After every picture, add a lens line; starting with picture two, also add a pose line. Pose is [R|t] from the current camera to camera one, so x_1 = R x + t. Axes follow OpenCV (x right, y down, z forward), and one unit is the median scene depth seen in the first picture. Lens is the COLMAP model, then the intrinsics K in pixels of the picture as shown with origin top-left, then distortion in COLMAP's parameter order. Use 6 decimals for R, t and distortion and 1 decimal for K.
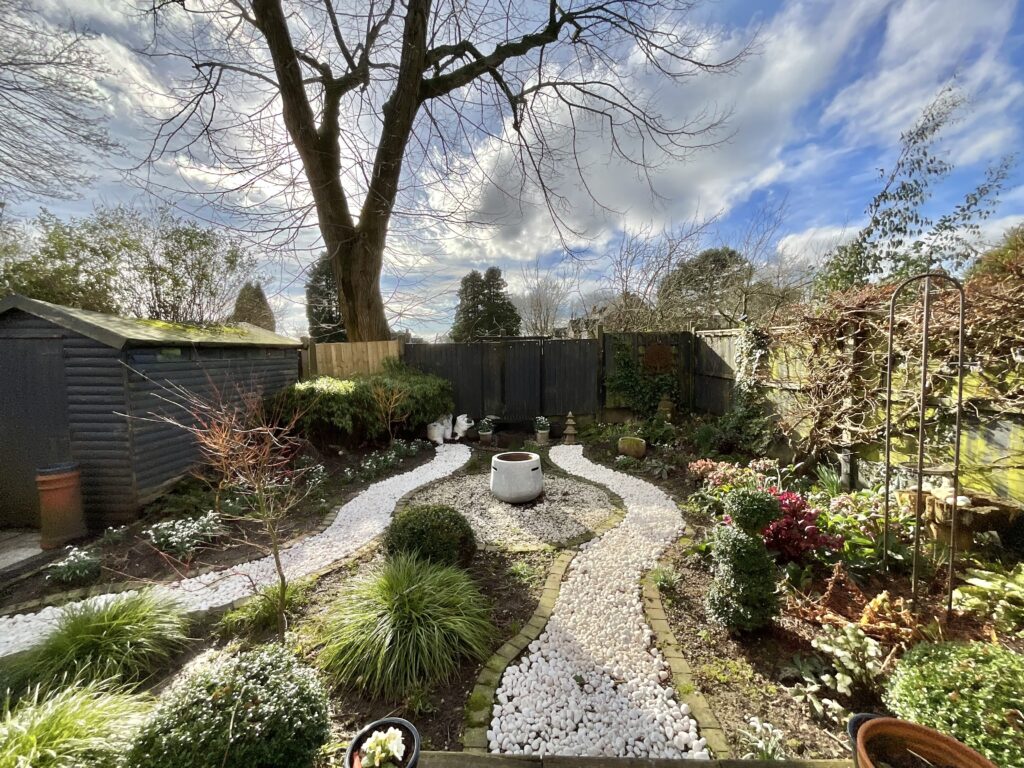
lens RADIAL K [[416.5, 0, 512.4], [0, 416.5, 382.7], [0, 0, 1]] dist [-0.015051, 0.010428]
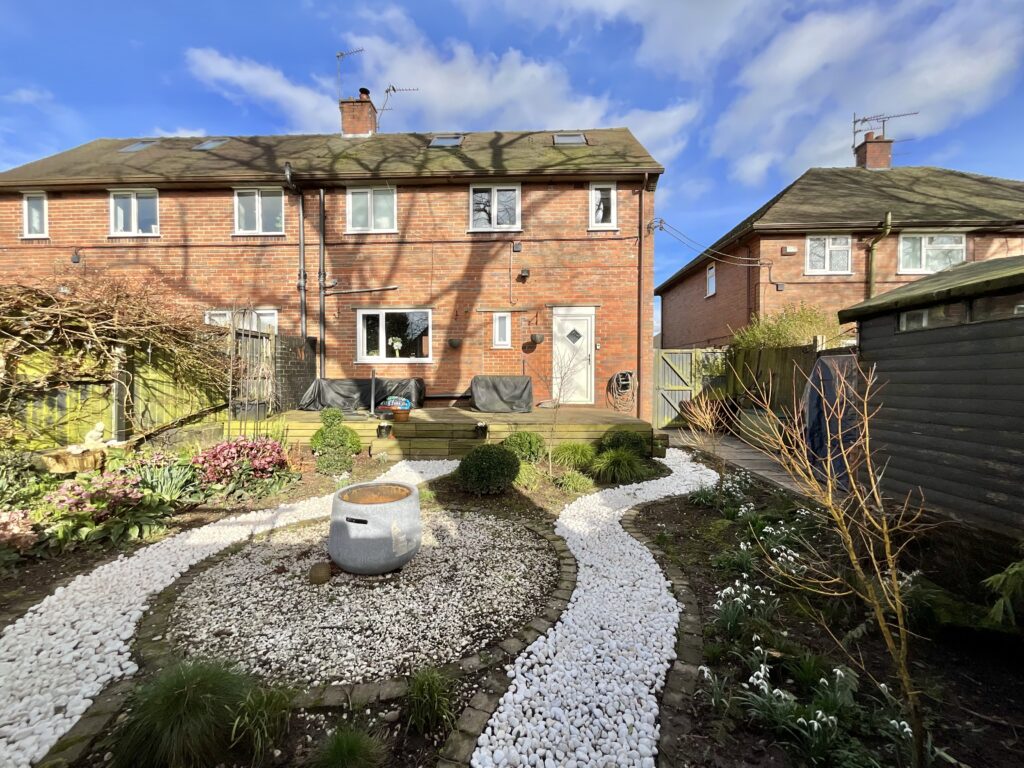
lens RADIAL K [[416.5, 0, 512.4], [0, 416.5, 382.7], [0, 0, 1]] dist [-0.015051, 0.010428]
pose [[-0.999876, -0.000346, 0.015743, -0.144267], [0.000905, 0.996848, 0.079336, -0.015192], [-0.015720, 0.079340, -0.996724, 1.184921]]
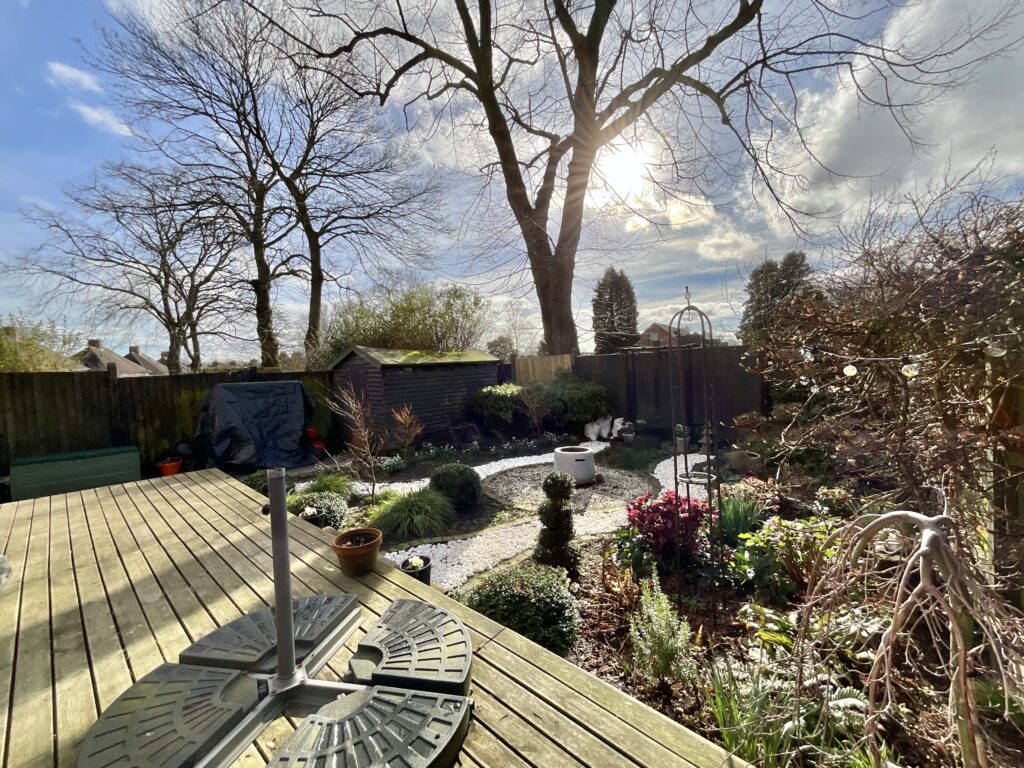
lens RADIAL K [[416.5, 0, 512.4], [0, 416.5, 382.7], [0, 0, 1]] dist [-0.015051, 0.010428]
pose [[0.757554, 0.012499, -0.652653, 0.519815], [-0.016446, 0.999865, 0.000058, -0.016642], [0.652566, 0.010690, 0.757657, -0.063133]]
